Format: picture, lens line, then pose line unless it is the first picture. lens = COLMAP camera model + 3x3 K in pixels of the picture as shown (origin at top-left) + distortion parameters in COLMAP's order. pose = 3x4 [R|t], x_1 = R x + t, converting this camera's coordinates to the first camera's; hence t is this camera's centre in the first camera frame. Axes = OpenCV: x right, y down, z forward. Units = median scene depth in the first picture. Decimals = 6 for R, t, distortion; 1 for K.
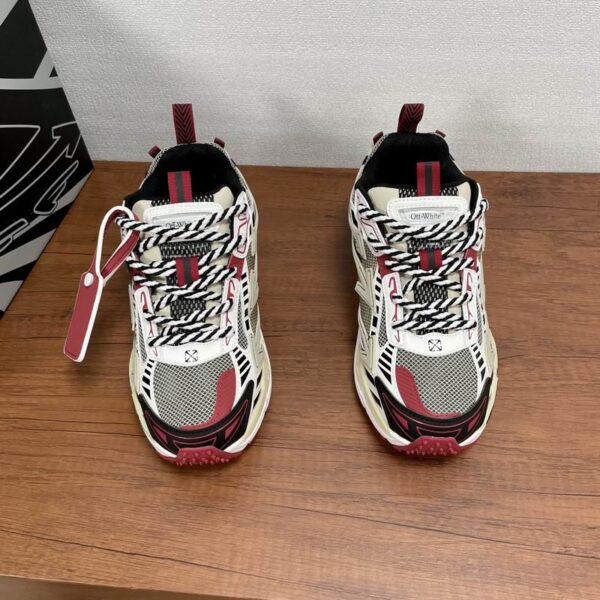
lens RADIAL K [[607.5, 0, 294.6], [0, 607.5, 282.8], [0, 0, 1]] dist [0.012664, 0.000000]
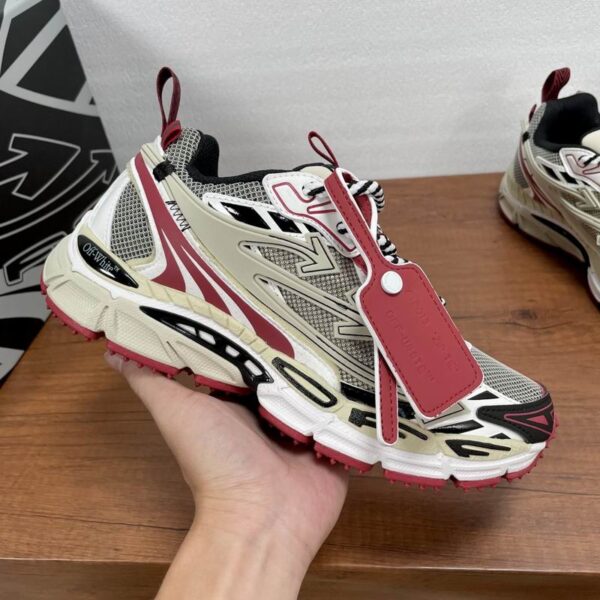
lens RADIAL K [[607.5, 0, 295.5], [0, 607.5, 295.1], [0, 0, 1]] dist [0.012664, 0.000000]
pose [[0.997654, -0.062699, -0.027487, -0.036895], [0.057300, 0.984475, -0.165910, 0.223056], [0.037462, 0.163946, 0.985758, 0.018385]]
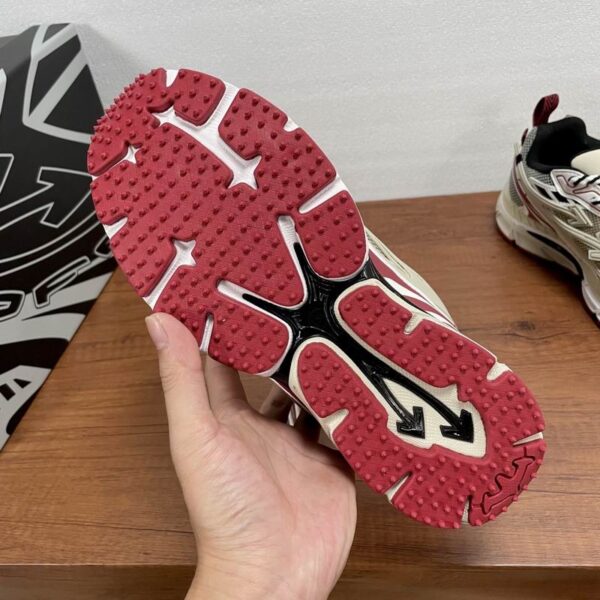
lens RADIAL K [[607.5, 0, 293.1], [0, 607.5, 290.8], [0, 0, 1]] dist [0.012664, 0.000000]
pose [[0.995967, -0.083710, -0.032275, -0.050547], [0.075651, 0.976987, -0.199432, 0.231670], [0.048227, 0.196186, 0.979380, -0.047414]]
